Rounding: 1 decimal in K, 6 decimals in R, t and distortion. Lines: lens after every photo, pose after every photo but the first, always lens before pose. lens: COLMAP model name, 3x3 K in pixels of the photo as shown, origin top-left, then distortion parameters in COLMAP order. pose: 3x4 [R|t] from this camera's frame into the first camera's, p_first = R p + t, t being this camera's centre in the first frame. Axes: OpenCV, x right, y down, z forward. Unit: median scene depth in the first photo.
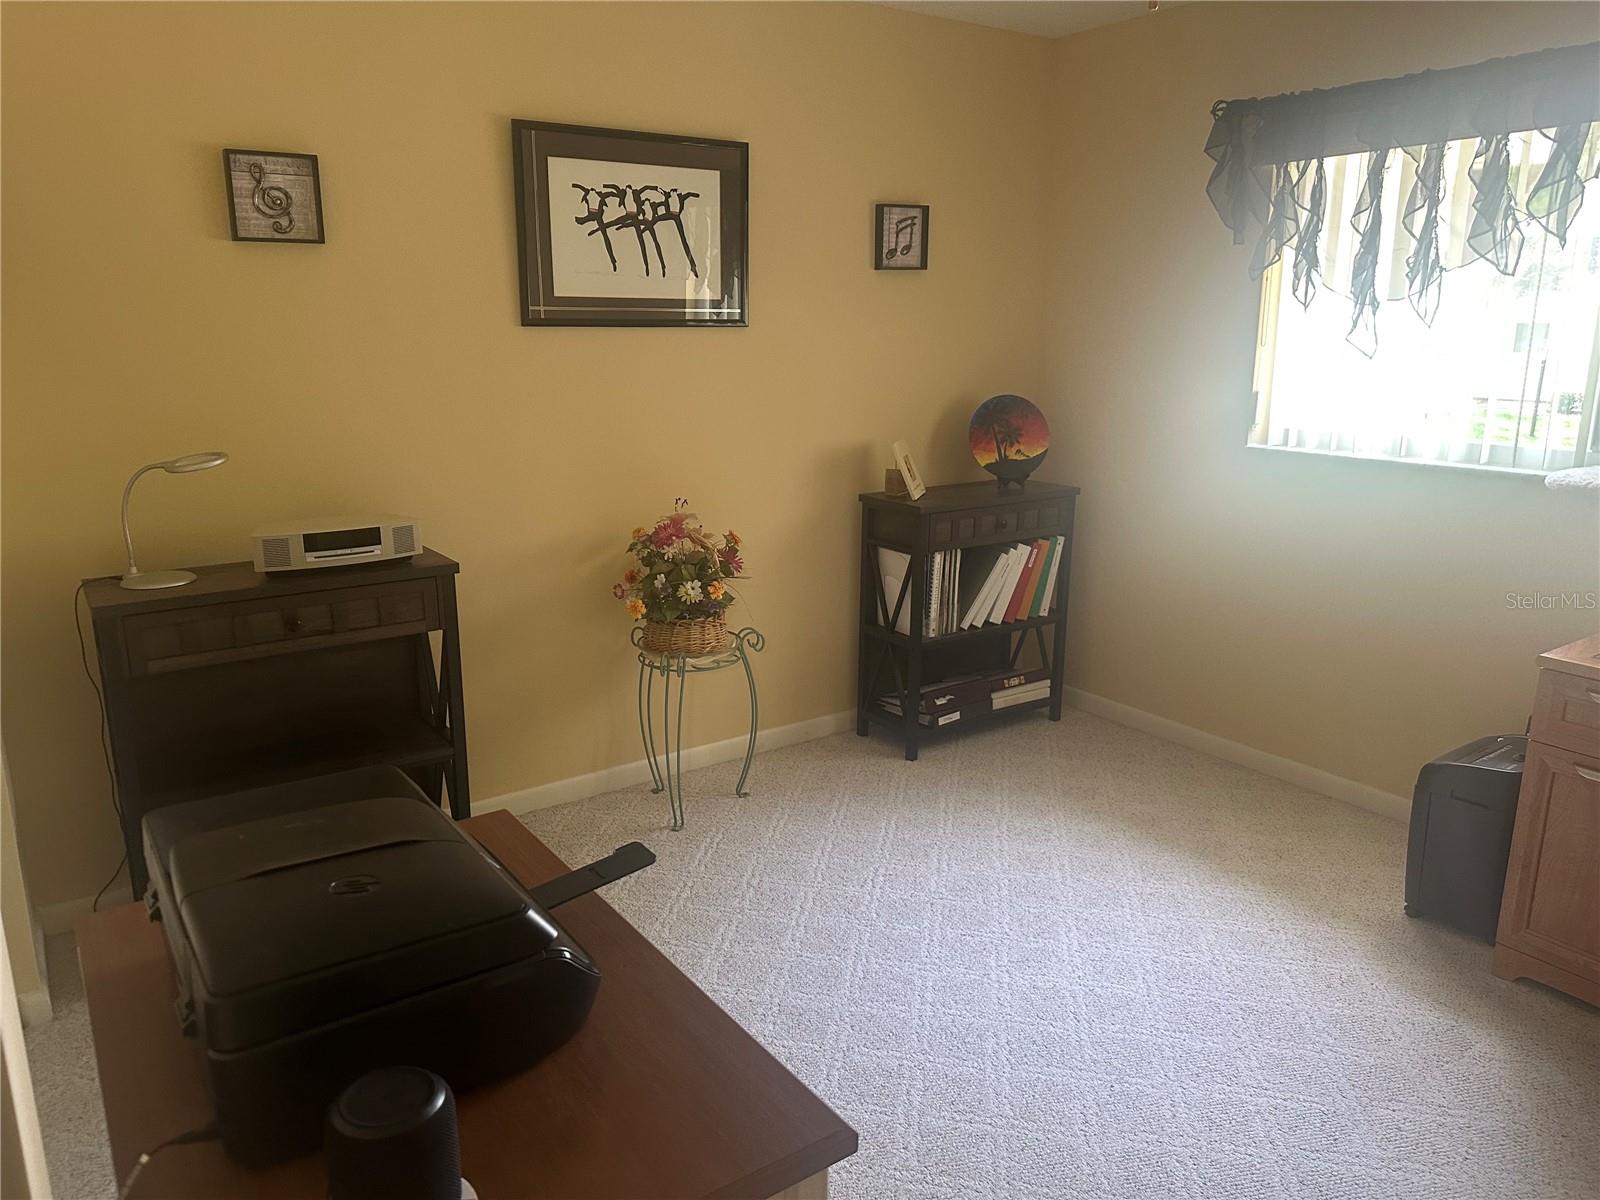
lens RADIAL K [[1132.4, 0, 800.0], [0, 1132.4, 600.0], [0, 0, 1]] dist [0.054162, -0.084645]
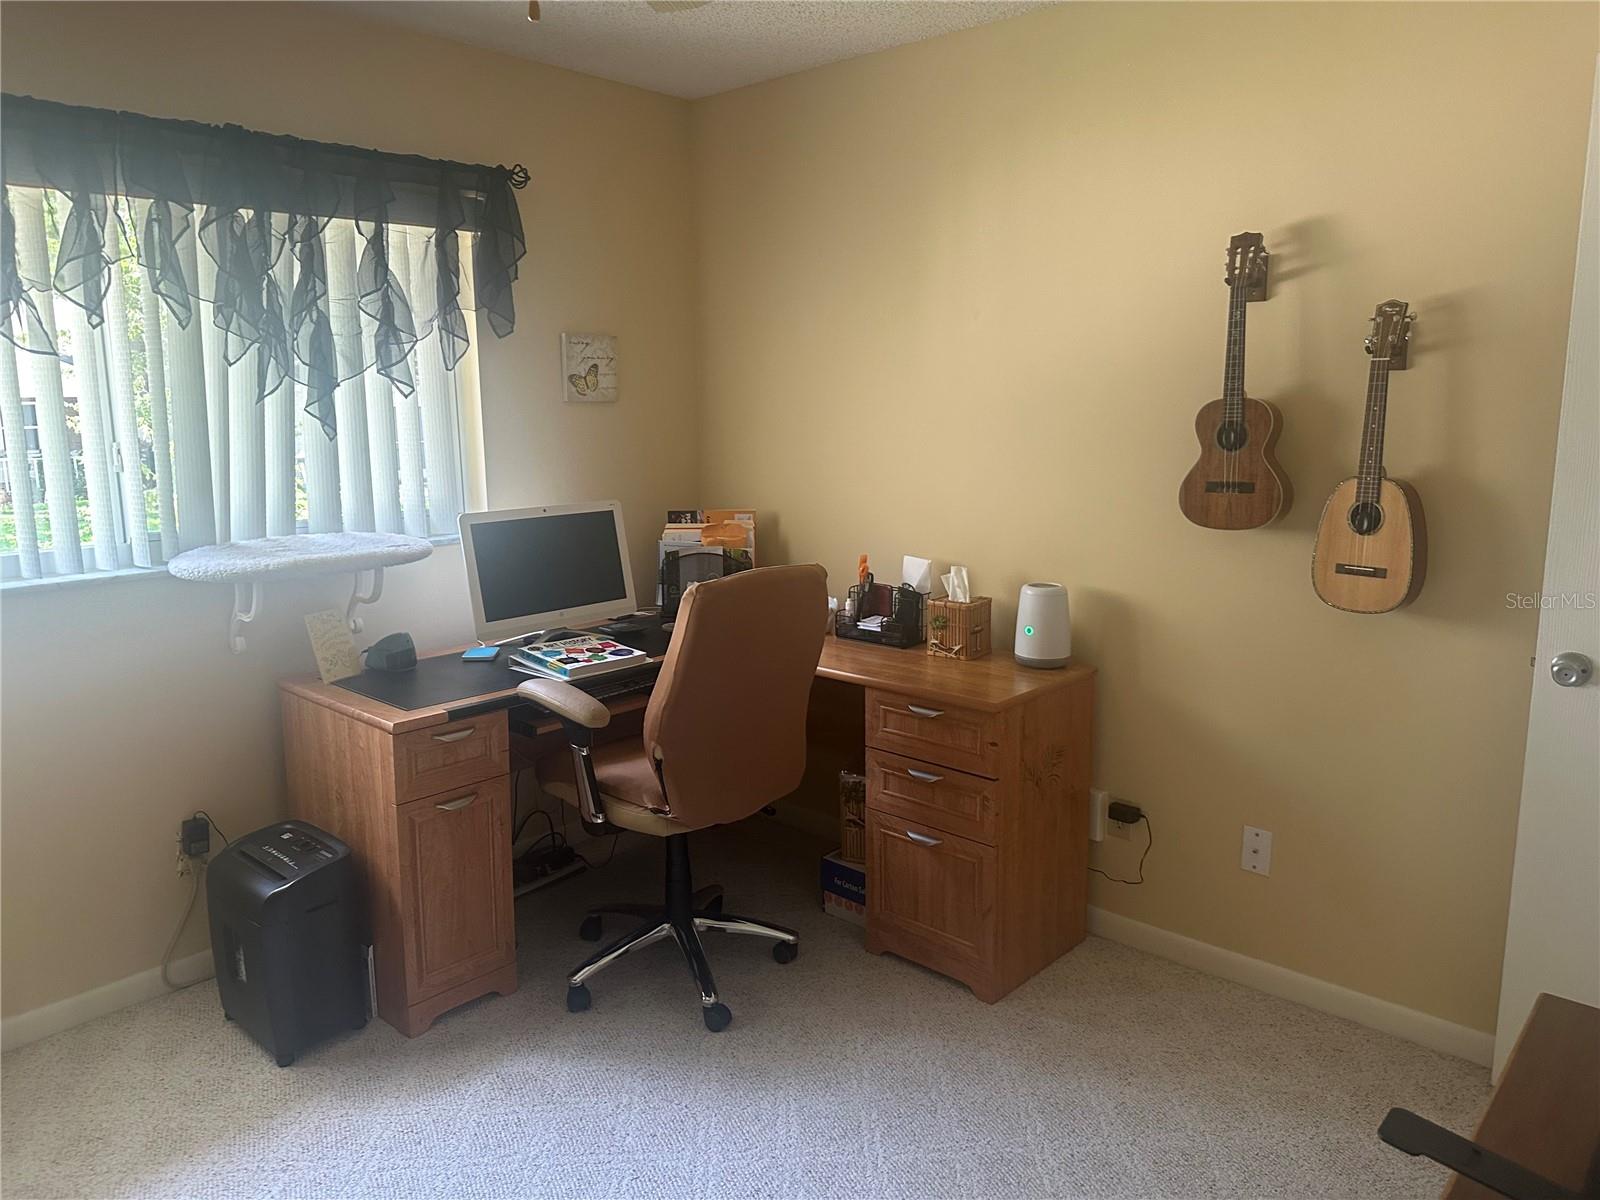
lens RADIAL K [[1119.8, 0, 801.8], [0, 1119.8, 580.1], [0, 0, 1]] dist [0.095449, -0.143134]
pose [[-0.201281, -0.159691, 0.966429, -0.358220], [0.249034, 0.945860, 0.208160, -0.173695], [-0.947348, 0.282573, -0.150615, 0.679101]]
